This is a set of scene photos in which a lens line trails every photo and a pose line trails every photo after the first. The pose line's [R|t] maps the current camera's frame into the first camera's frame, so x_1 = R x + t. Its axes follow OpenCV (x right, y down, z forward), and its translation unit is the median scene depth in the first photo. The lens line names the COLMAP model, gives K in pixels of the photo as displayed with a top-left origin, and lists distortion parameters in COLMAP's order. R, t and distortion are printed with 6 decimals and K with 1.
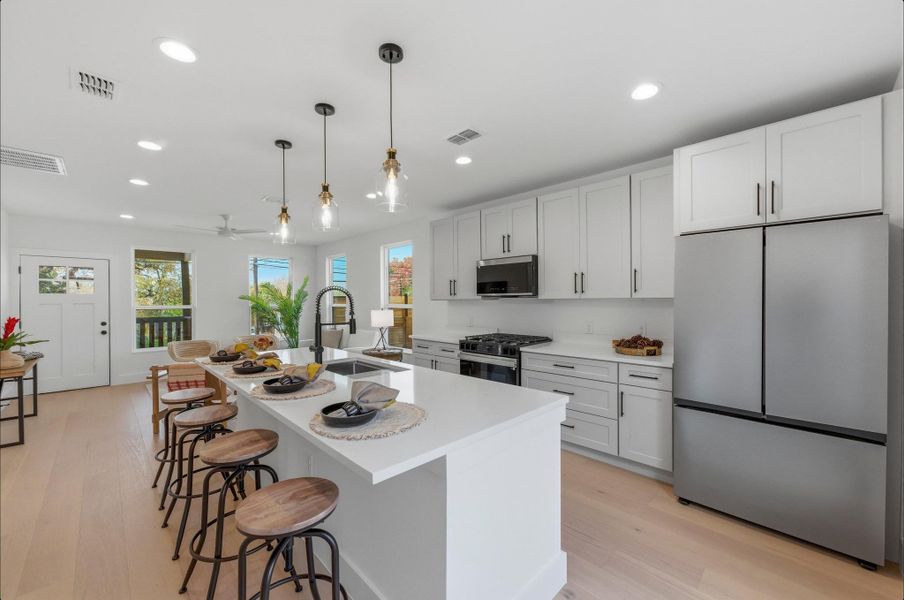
lens RADIAL K [[361.1, 0, 445.6], [0, 361.1, 302.0], [0, 0, 1]] dist [-0.000241, 0.000118]
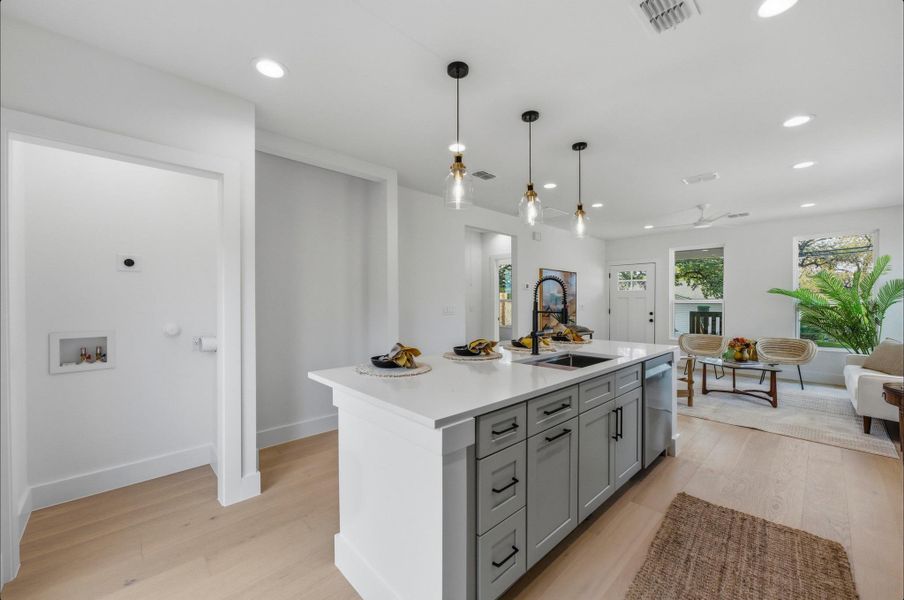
lens RADIAL K [[355.5, 0, 454.0], [0, 355.5, 302.3], [0, 0, 1]] dist [-0.000248, 0.000239]
pose [[0.003239, 0.011965, -0.999923, 0.468813], [-0.004228, 0.999920, 0.011951, 0.012989], [0.999986, 0.004189, 0.003290, 0.469124]]
